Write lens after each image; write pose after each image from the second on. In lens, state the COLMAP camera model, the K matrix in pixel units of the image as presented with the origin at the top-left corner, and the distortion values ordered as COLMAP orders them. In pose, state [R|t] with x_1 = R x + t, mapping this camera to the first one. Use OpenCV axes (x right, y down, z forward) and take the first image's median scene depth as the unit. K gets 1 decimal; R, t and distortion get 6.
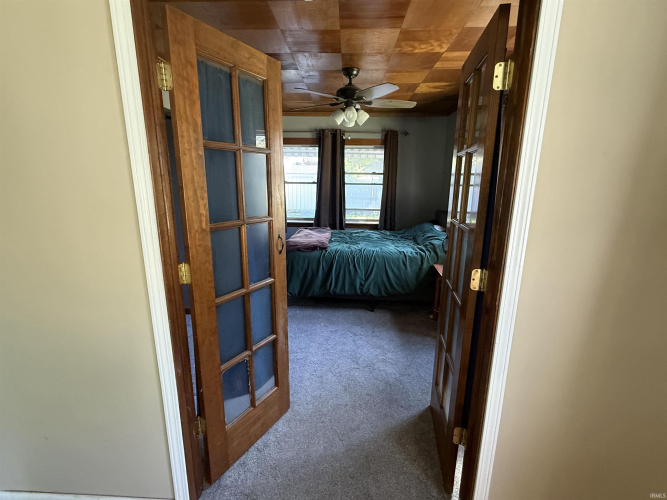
lens RADIAL K [[312.0, 0, 333.9], [0, 312.0, 250.0], [0, 0, 1]] dist [0.005723, 0.000773]
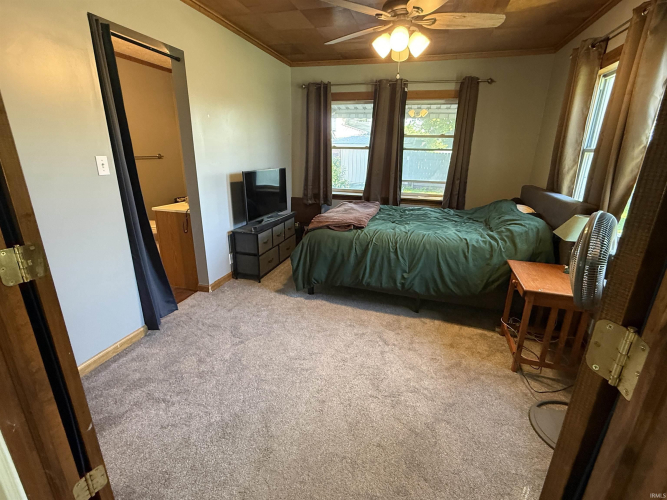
lens RADIAL K [[312.0, 0, 333.6], [0, 312.0, 250.0], [0, 0, 1]] dist [0.005723, 0.000773]
pose [[0.973273, 0.075831, -0.216772, 0.075631], [-0.058154, 0.994527, 0.086803, -0.013368], [0.222168, -0.071877, 0.972355, 0.198759]]
